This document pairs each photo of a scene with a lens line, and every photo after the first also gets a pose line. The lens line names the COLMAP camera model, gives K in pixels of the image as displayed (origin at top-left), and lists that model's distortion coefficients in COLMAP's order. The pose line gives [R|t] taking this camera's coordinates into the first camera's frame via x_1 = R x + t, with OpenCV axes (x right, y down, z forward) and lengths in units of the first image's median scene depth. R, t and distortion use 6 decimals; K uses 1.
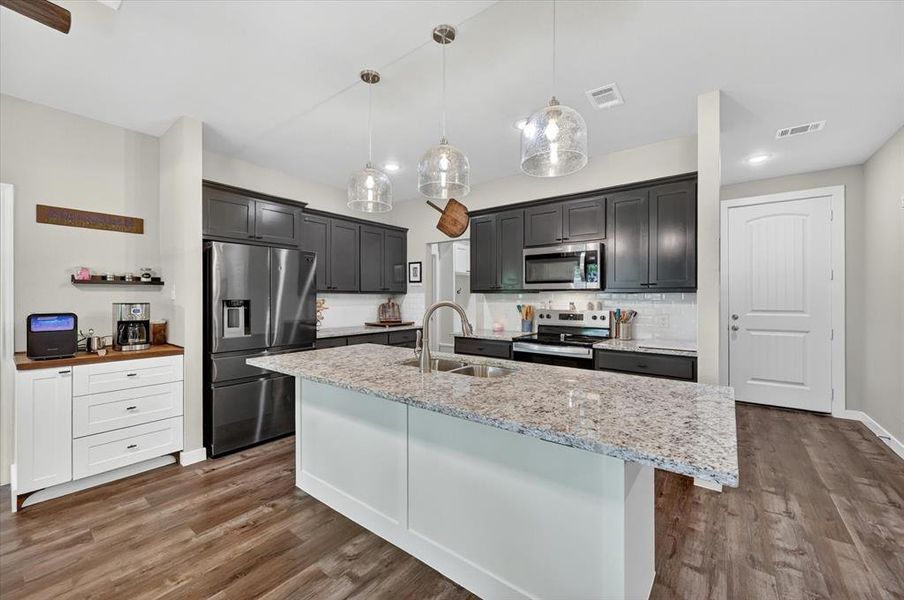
lens RADIAL K [[358.0, 0, 456.1], [0, 358.0, 296.6], [0, 0, 1]] dist [0.000438, -0.000277]
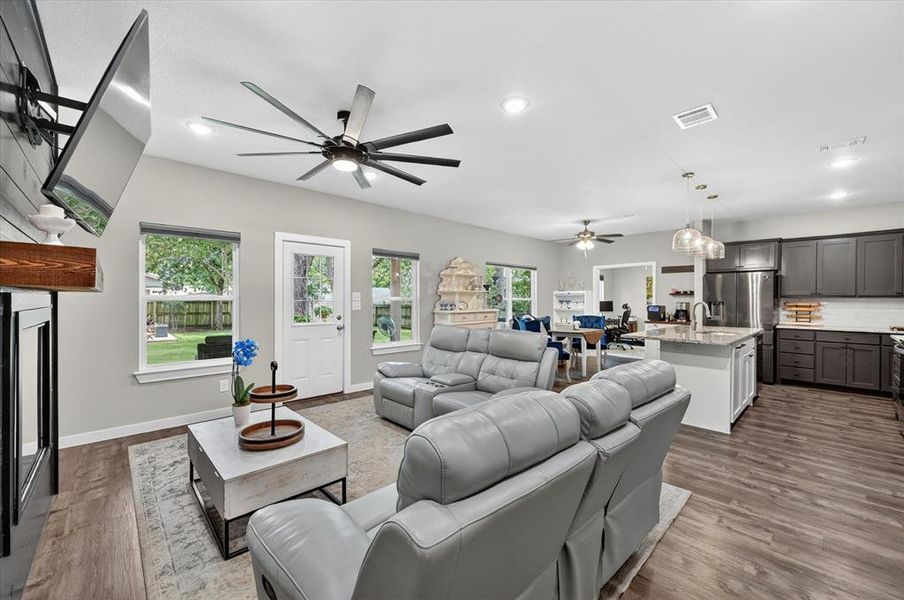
lens RADIAL K [[359.8, 0, 453.2], [0, 359.8, 300.0], [0, 0, 1]] dist [-0.000576, 0.000080]
pose [[-0.162093, -0.000277, -0.986775, 1.386673], [-0.004218, 0.999991, 0.000412, 0.004577], [0.986767, 0.004229, -0.162092, -0.112831]]
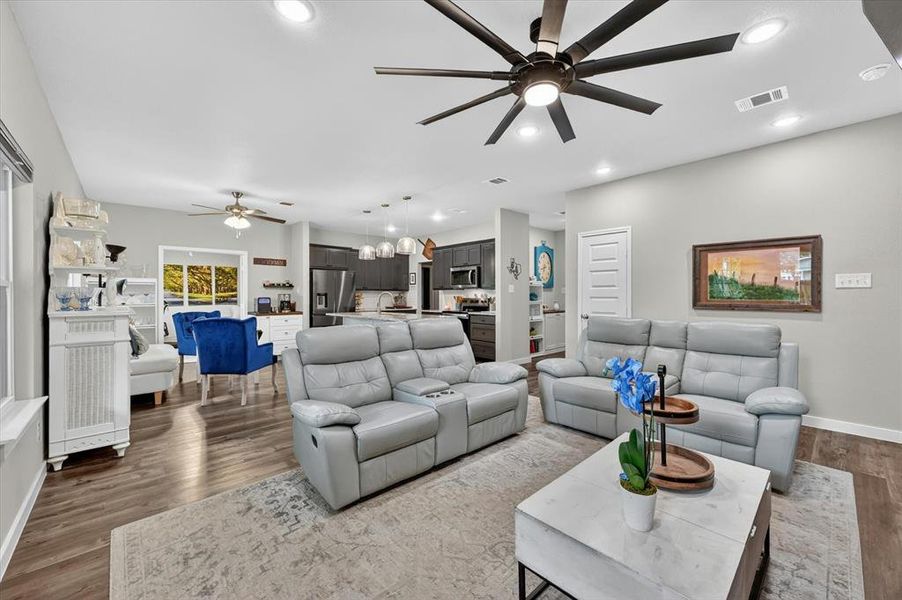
lens RADIAL K [[358.9, 0, 461.6], [0, 358.9, 296.7], [0, 0, 1]] dist [0.001740, 0.000046]
pose [[0.985998, -0.002212, -0.166741, 0.614526], [0.002774, 0.999991, 0.003133, 0.024373], [0.166732, -0.003552, 0.985996, -1.049352]]
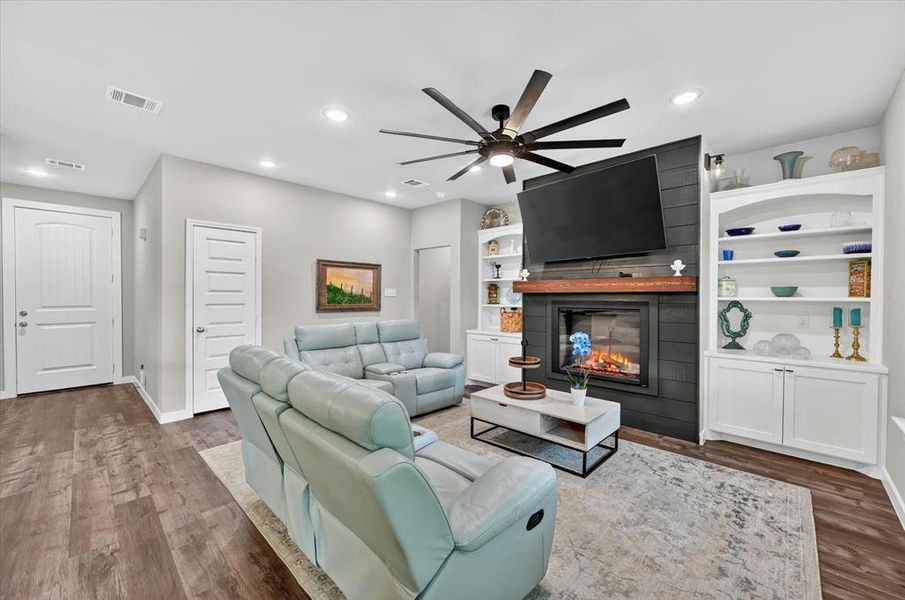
lens RADIAL K [[362.7, 0, 455.0], [0, 362.7, 299.0], [0, 0, 1]] dist [-0.000271, -0.000231]
pose [[0.118959, -0.008147, 0.992866, -0.148861], [-0.002120, 0.999962, 0.008459, 0.004090], [-0.992897, -0.003111, 0.118938, -0.470412]]
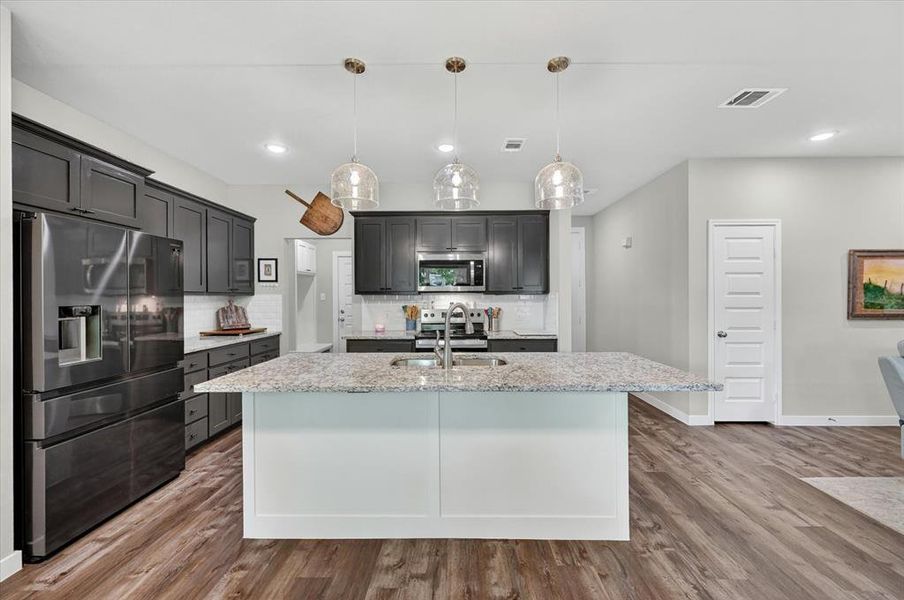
lens RADIAL K [[358.0, 0, 456.1], [0, 358.0, 296.6], [0, 0, 1]] dist [0.000438, -0.000277]
pose [[0.804266, -0.004052, 0.594255, -0.380544], [0.004494, 0.999990, 0.000736, -0.004544], [-0.594252, 0.002079, 0.804276, 0.057153]]
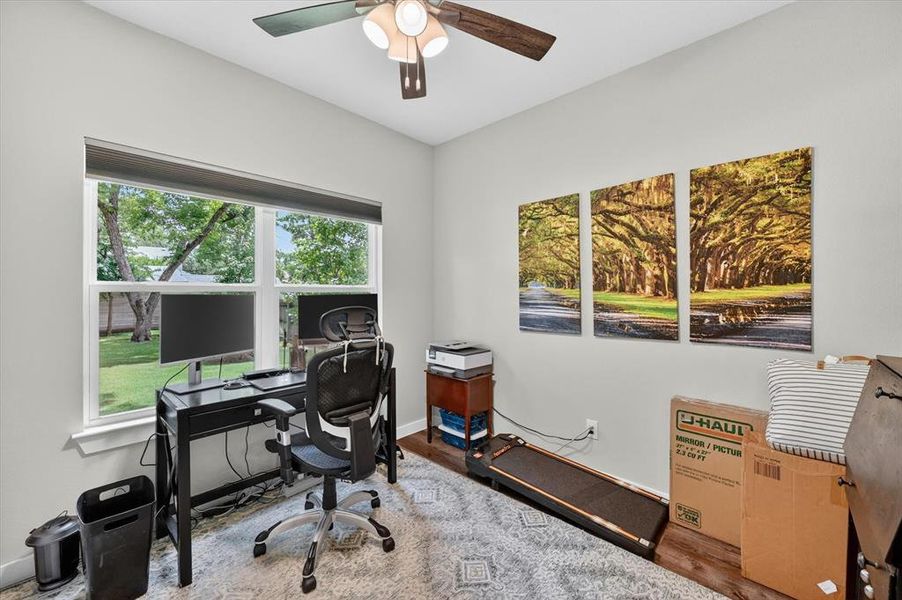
lens RADIAL K [[357.2, 0, 455.1], [0, 357.2, 296.6], [0, 0, 1]] dist [0.000438, -0.000277]
pose [[-0.165457, 0.000976, -0.986217, -0.968422], [-0.008659, 0.999960, 0.002443, 0.013365], [0.986179, 0.008944, -0.165442, 0.966017]]
